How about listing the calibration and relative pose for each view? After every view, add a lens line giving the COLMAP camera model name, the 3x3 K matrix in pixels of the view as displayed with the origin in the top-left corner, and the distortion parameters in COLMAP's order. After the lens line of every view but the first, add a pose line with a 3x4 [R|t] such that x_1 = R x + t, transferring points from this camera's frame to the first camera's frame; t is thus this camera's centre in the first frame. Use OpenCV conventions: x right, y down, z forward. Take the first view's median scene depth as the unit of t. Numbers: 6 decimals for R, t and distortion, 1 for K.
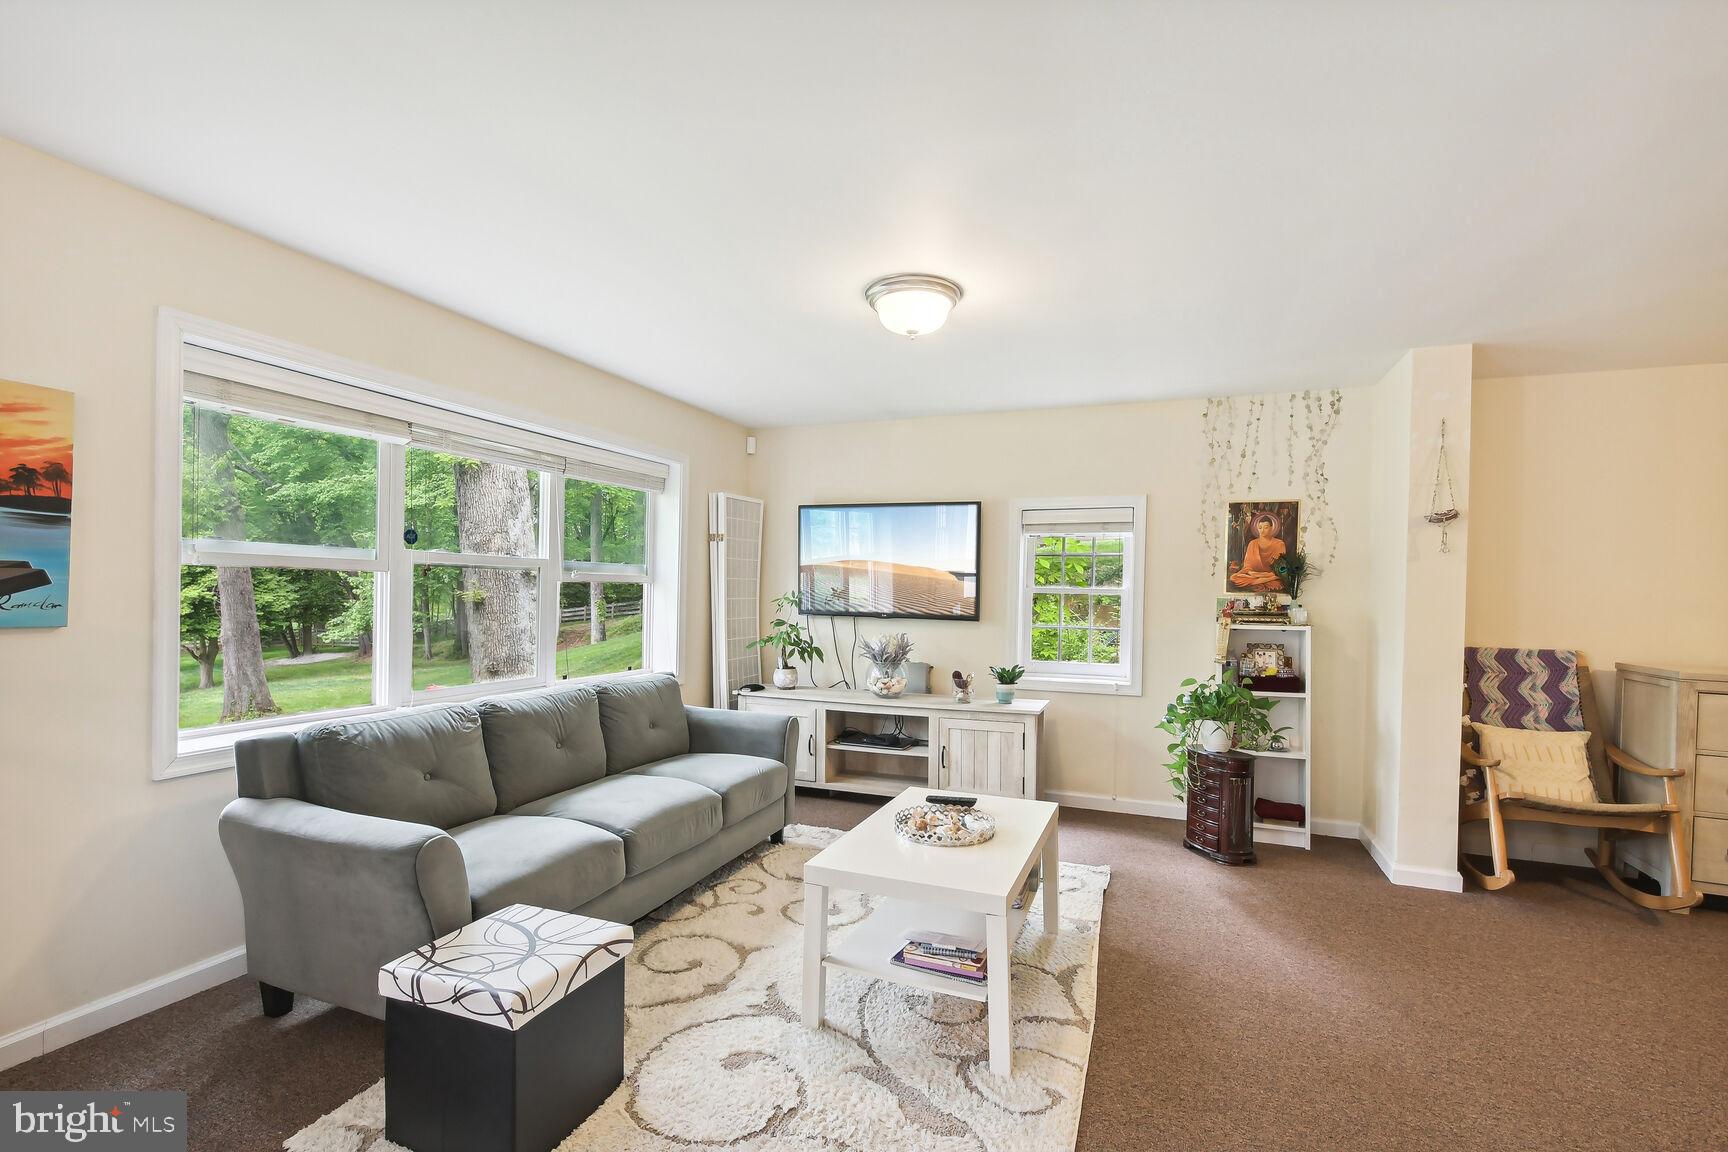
lens RADIAL K [[765.7, 0, 862.3], [0, 765.7, 603.3], [0, 0, 1]] dist [0.006509, -0.009148]
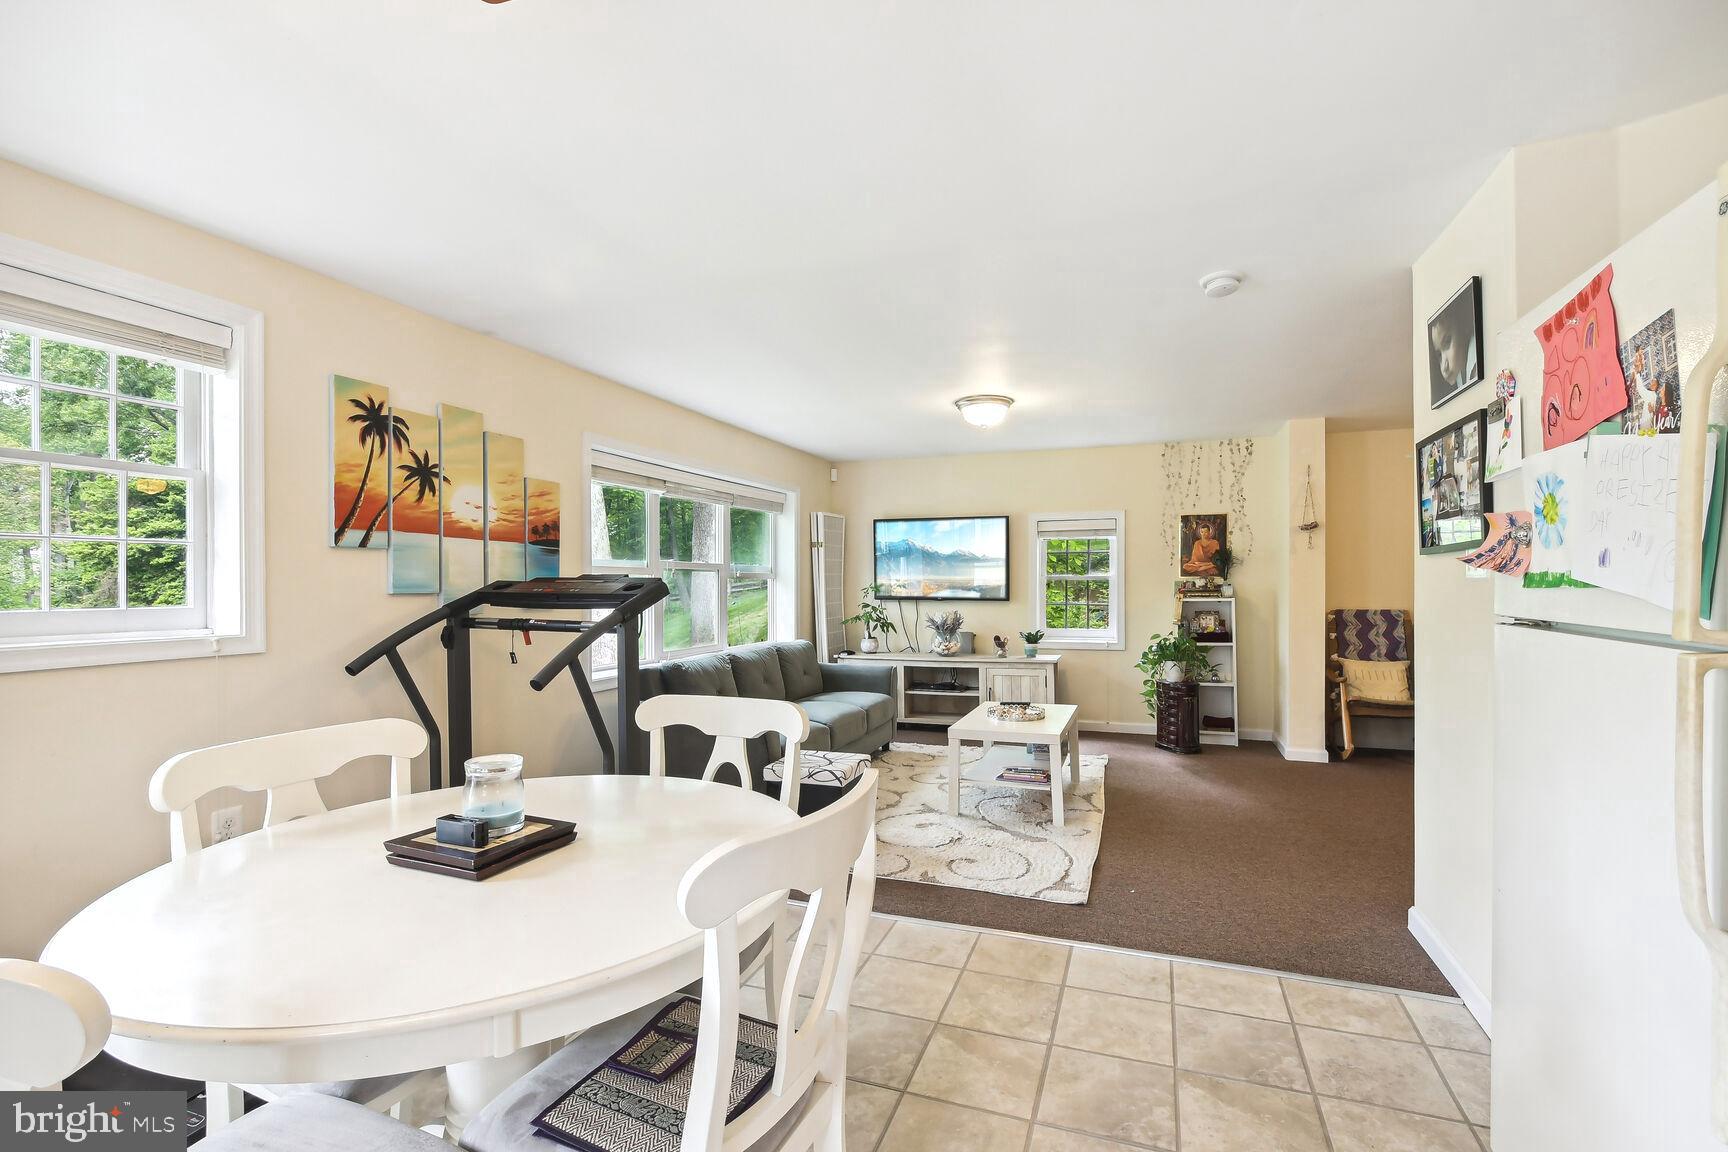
lens RADIAL K [[765.7, 0, 872.3], [0, 765.7, 585.7], [0, 0, 1]] dist [0.006509, -0.009148]
pose [[0.999165, -0.021508, 0.034743, -0.180739], [0.021907, 0.999698, -0.011140, 0.007023], [-0.034493, 0.011892, 0.999334, -0.486456]]
